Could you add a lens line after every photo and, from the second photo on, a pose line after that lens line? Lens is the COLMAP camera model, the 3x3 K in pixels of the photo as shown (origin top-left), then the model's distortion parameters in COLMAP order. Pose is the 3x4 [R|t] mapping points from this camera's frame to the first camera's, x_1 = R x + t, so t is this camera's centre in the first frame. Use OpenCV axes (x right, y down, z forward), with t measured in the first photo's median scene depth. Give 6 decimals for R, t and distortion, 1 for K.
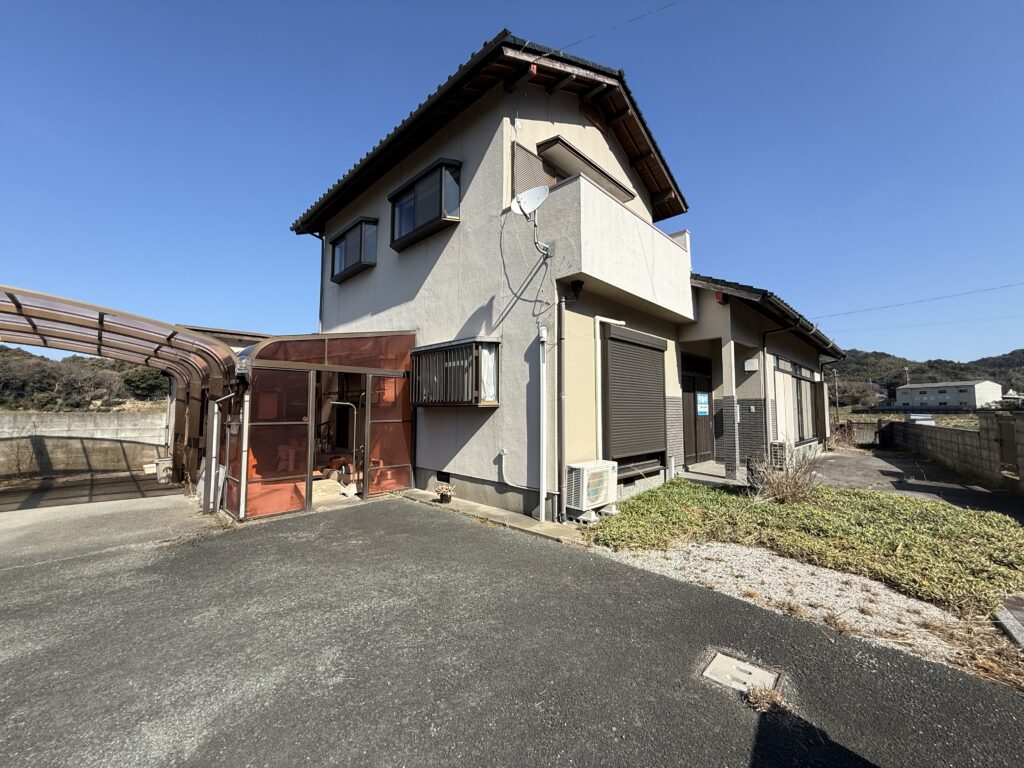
lens RADIAL K [[410.0, 0, 516.3], [0, 410.0, 383.1], [0, 0, 1]] dist [0.000350, -0.000572]
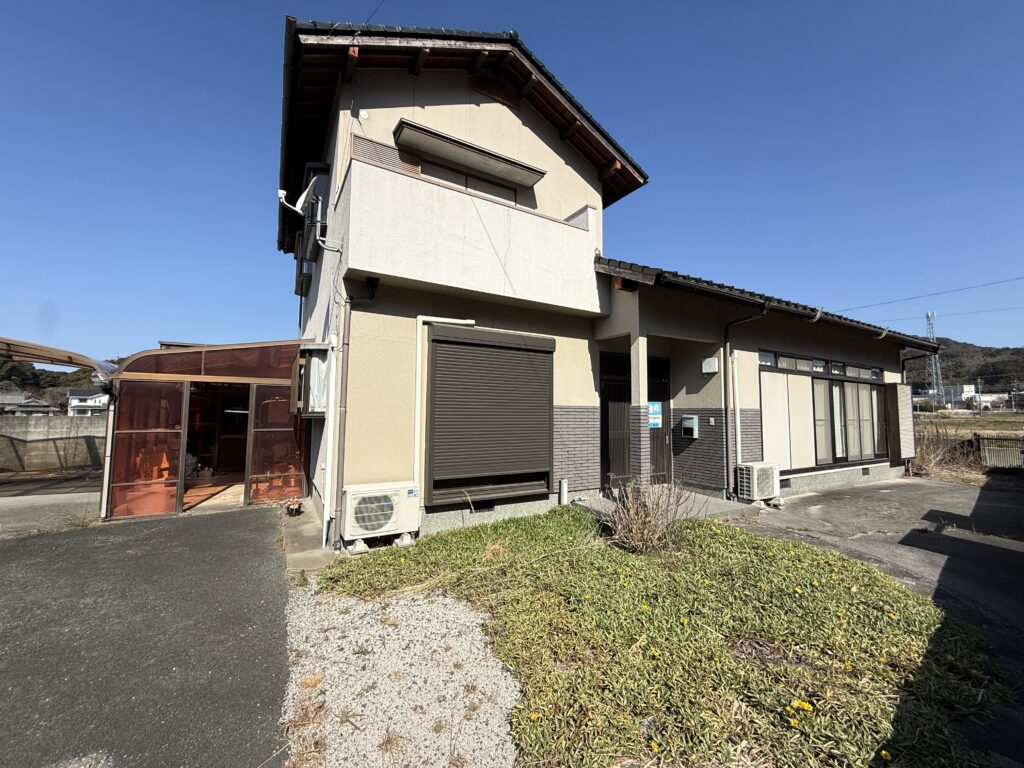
lens RADIAL K [[410.0, 0, 511.2], [0, 410.0, 384.3], [0, 0, 1]] dist [0.000350, -0.000572]
pose [[0.964380, -0.010540, -0.264310, 0.553876], [0.009423, 0.999941, -0.005491, -0.009518], [0.264352, 0.002805, 0.964422, 0.185628]]
